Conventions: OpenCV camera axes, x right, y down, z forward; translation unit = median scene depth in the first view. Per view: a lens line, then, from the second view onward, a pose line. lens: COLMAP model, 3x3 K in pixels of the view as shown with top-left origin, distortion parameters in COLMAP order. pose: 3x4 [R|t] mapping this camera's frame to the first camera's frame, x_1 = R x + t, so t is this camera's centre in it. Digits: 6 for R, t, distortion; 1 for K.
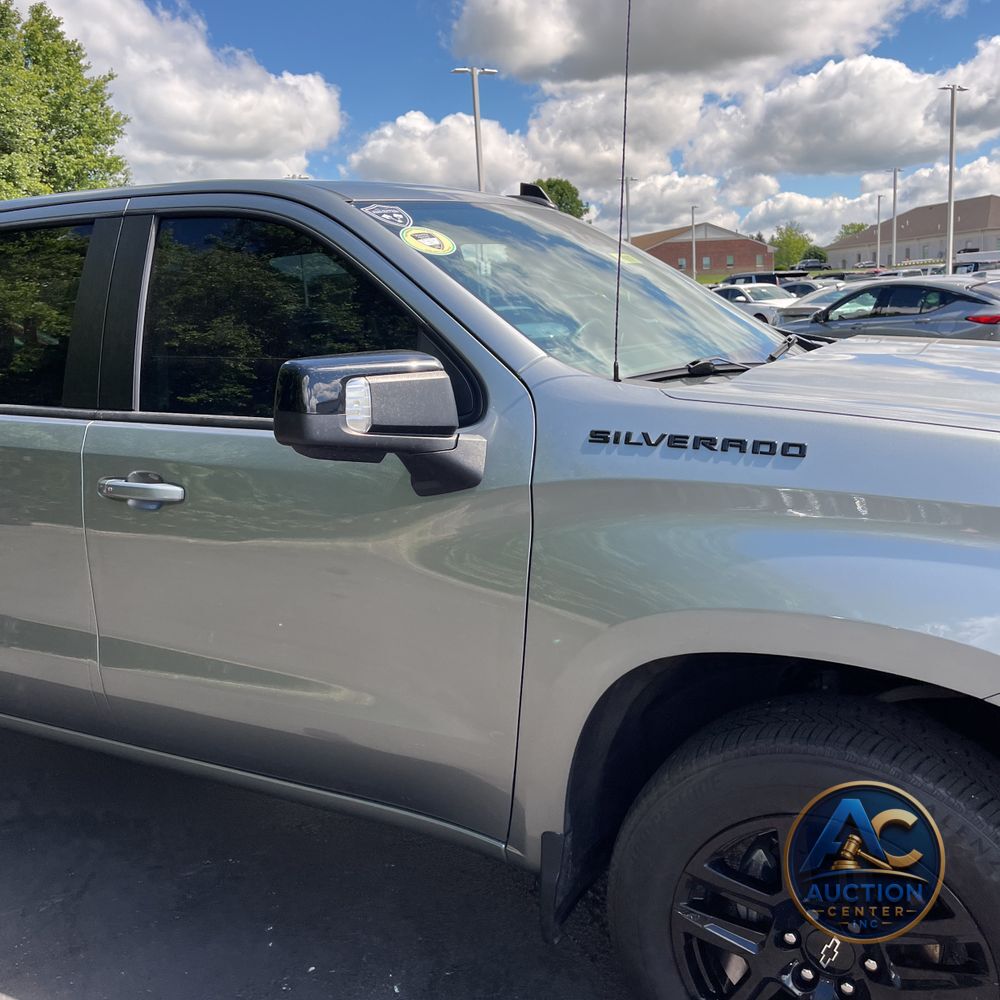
lens RADIAL K [[1002.6, 0, 500.0], [0, 1002.6, 500.0], [0, 0, 1]] dist [0.055691, -0.028314]
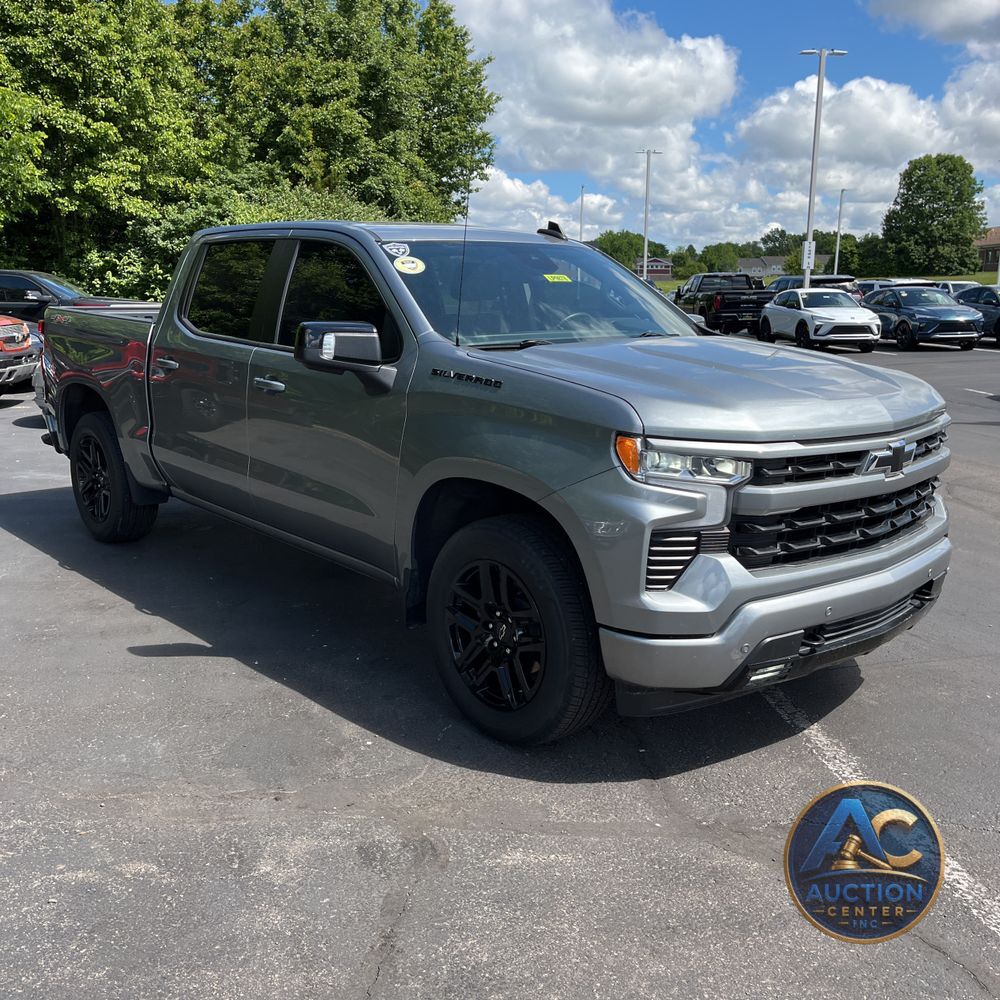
lens RADIAL K [[1002.6, 0, 500.0], [0, 1002.6, 500.0], [0, 0, 1]] dist [0.055691, -0.028314]
pose [[0.940527, 0.130603, -0.313610, 0.855791], [-0.122090, 0.991419, 0.046724, 0.080291], [0.317021, -0.005656, 0.948402, -0.854018]]
